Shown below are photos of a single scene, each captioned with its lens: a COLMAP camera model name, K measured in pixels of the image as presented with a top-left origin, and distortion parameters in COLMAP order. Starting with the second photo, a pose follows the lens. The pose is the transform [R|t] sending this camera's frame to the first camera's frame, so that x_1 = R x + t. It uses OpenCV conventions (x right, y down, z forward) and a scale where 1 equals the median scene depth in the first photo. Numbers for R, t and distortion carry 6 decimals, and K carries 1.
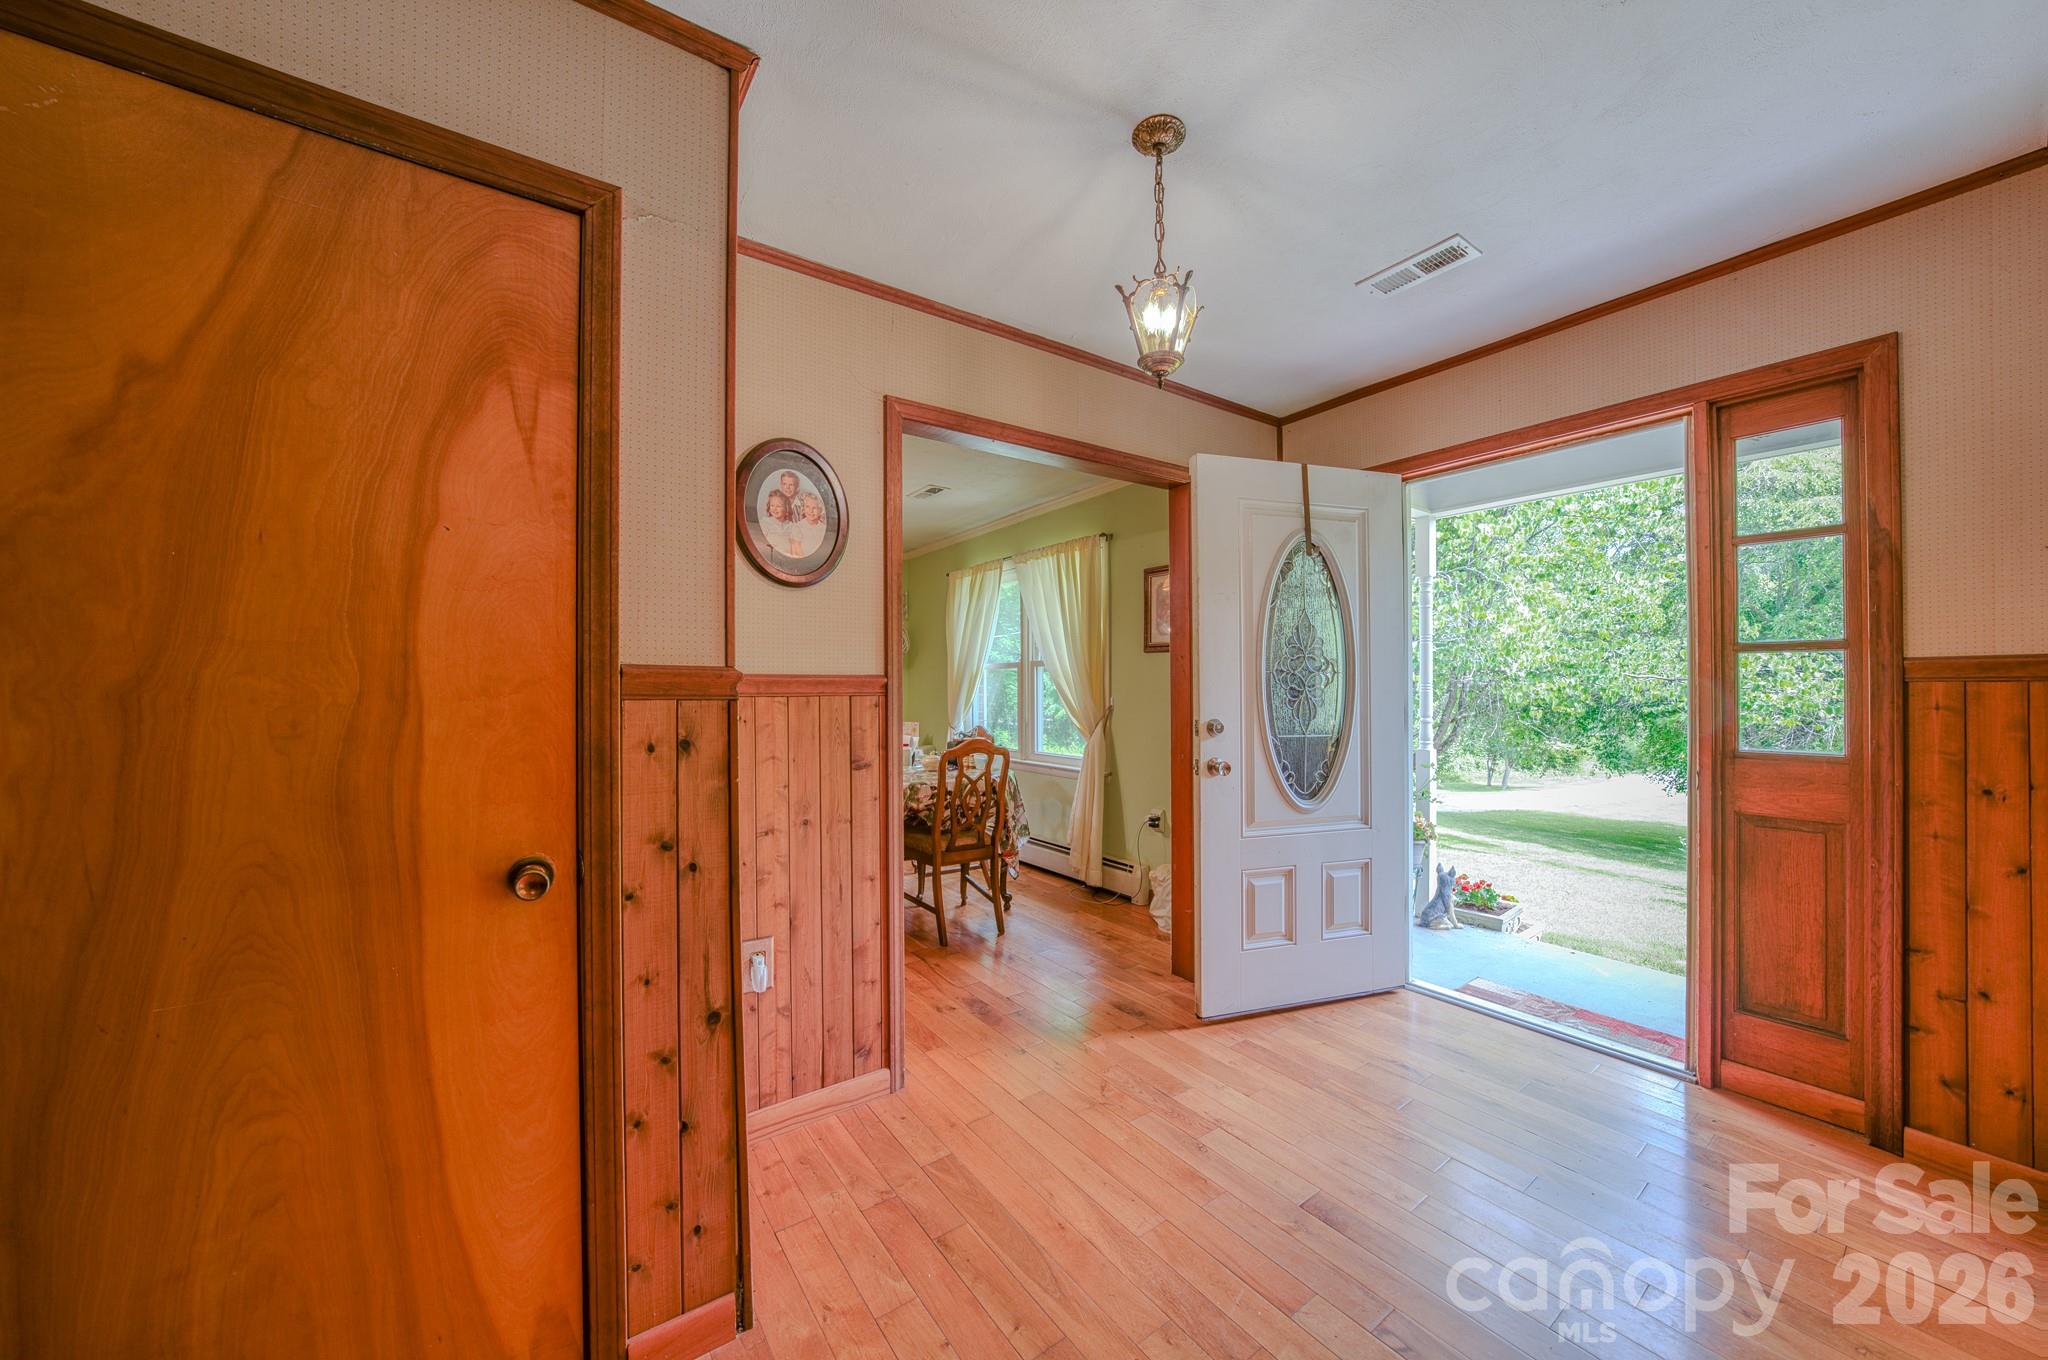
lens RADIAL K [[704.4, 0, 1014.2], [0, 704.4, 684.7], [0, 0, 1]] dist [-0.025191, 0.005438]
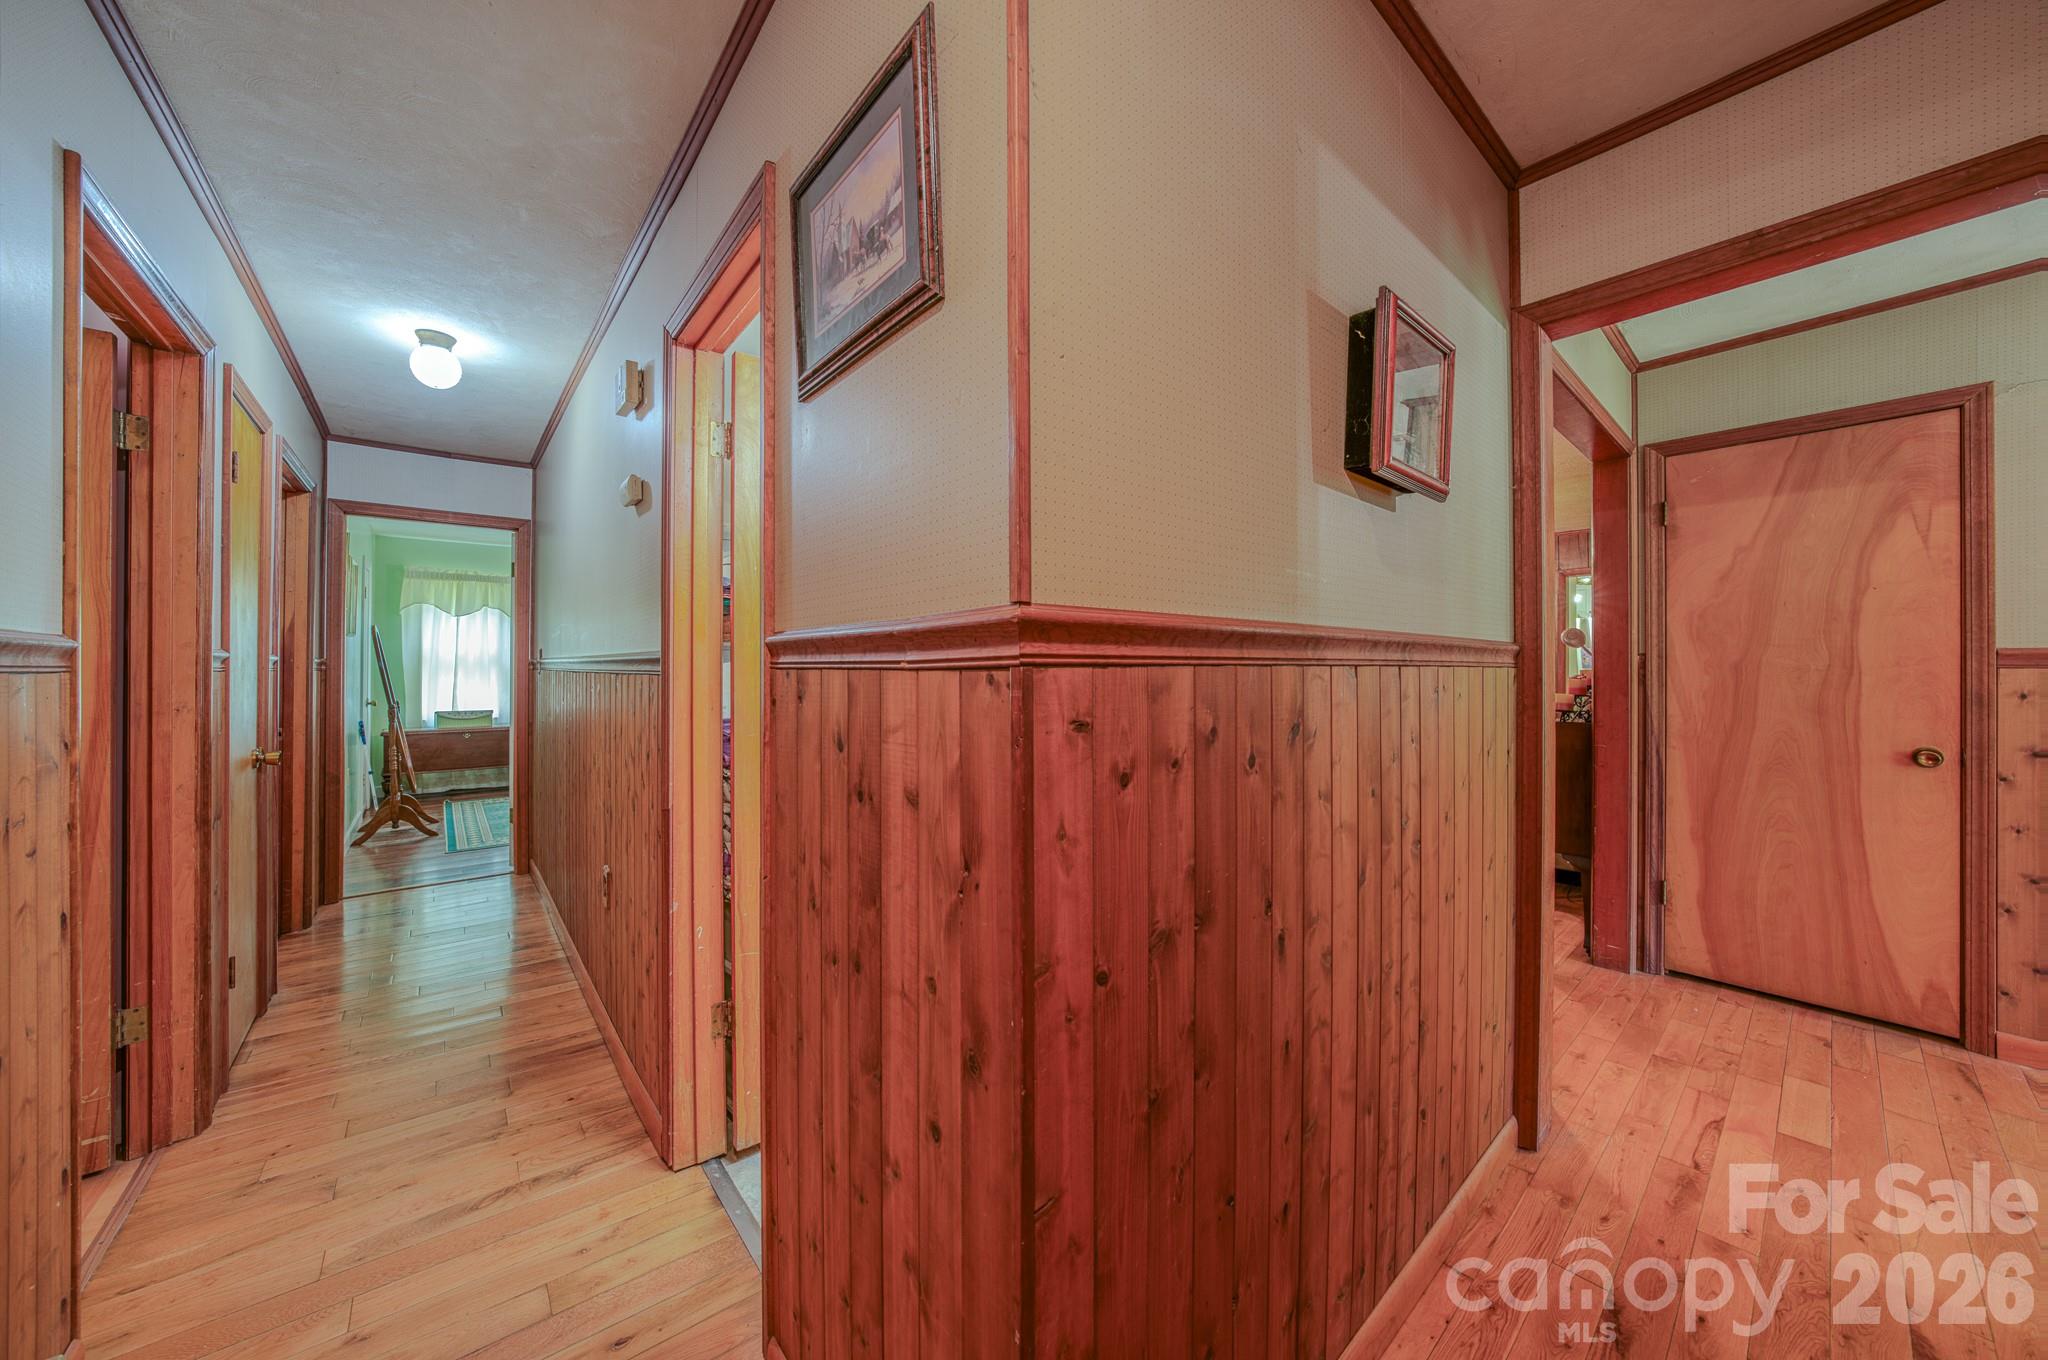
lens RADIAL K [[704.4, 0, 1018.8], [0, 704.4, 671.0], [0, 0, 1]] dist [-0.025191, 0.005438]
pose [[0.081479, 0.003383, -0.996669, 1.024486], [0.004760, 0.999982, 0.003783, 0.009880], [0.996664, -0.005053, 0.081461, -1.714154]]
